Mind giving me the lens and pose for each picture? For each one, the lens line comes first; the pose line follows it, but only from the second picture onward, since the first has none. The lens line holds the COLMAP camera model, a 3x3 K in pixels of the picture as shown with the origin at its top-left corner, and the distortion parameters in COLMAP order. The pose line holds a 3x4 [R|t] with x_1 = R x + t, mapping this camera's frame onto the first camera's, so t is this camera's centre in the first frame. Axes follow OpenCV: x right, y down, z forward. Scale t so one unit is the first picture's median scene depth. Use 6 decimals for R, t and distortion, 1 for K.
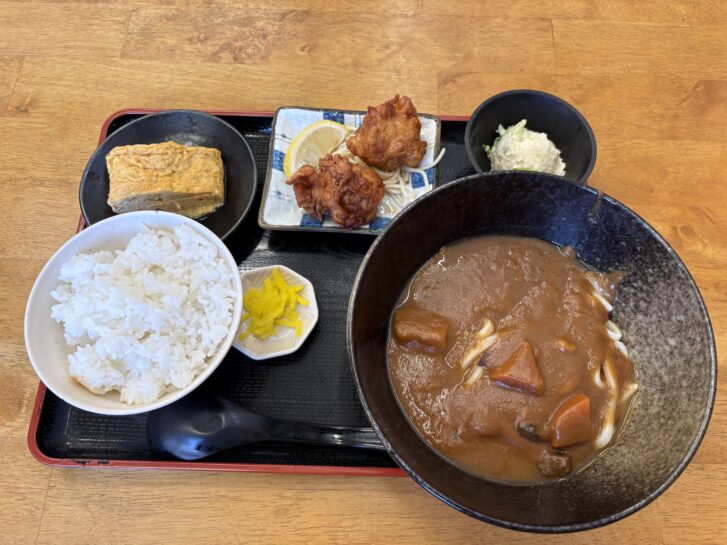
lens RADIAL K [[514.0, 0, 363.5], [0, 514.0, 272.5], [0, 0, 1]] dist [-0.001549, -0.001616]
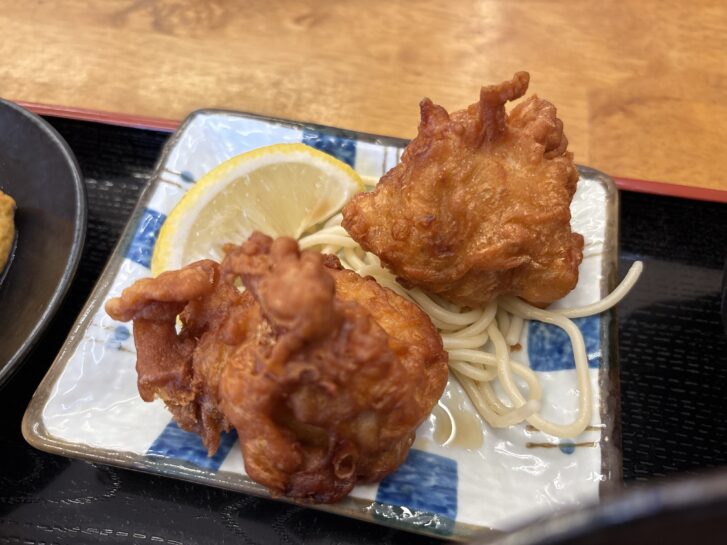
lens RADIAL K [[543.7, 0, 363.5], [0, 543.7, 272.5], [0, 0, 1]] dist [-0.003910, -0.001298]
pose [[0.988859, 0.121166, -0.086473, 0.013715], [-0.134894, 0.975044, -0.176333, -0.149669], [0.062949, 0.186033, 0.980525, 0.650884]]
